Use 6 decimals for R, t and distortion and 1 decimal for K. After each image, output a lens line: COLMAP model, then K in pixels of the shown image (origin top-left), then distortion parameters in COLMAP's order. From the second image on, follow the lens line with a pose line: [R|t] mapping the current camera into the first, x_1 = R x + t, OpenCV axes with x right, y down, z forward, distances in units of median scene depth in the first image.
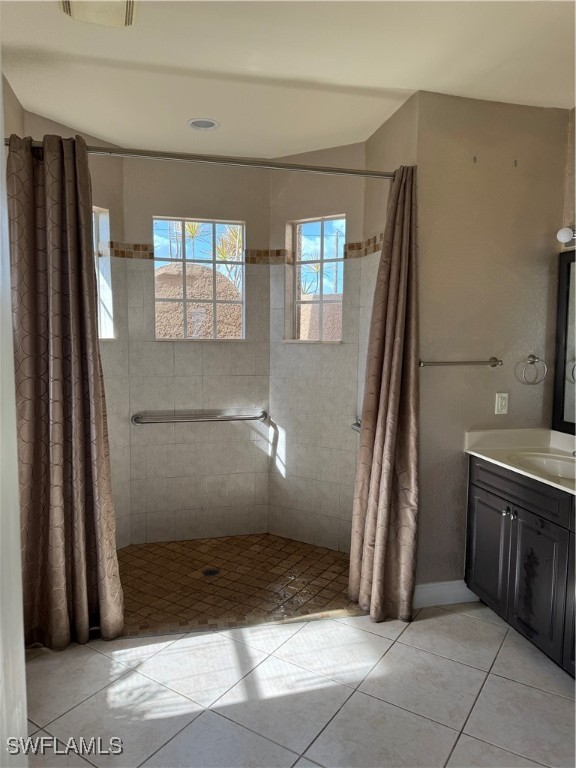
lens RADIAL K [[532.5, 0, 285.1], [0, 532.5, 387.2], [0, 0, 1]] dist [0.082014, -0.126551]
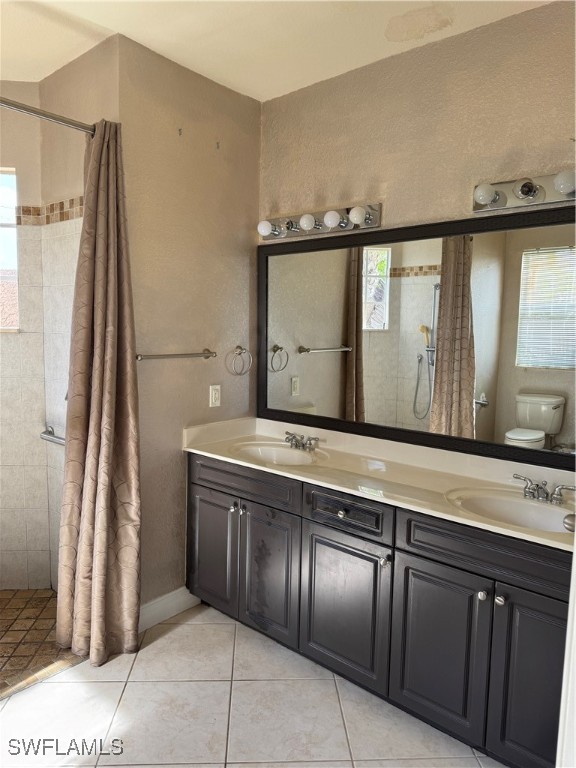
lens RADIAL K [[532.5, 0, 285.1], [0, 532.5, 387.2], [0, 0, 1]] dist [0.082014, -0.126551]
pose [[0.804395, -0.058604, 0.591197, -0.068411], [0.044489, 0.998271, 0.038423, -0.017584], [-0.592426, -0.004605, 0.805612, 0.152431]]
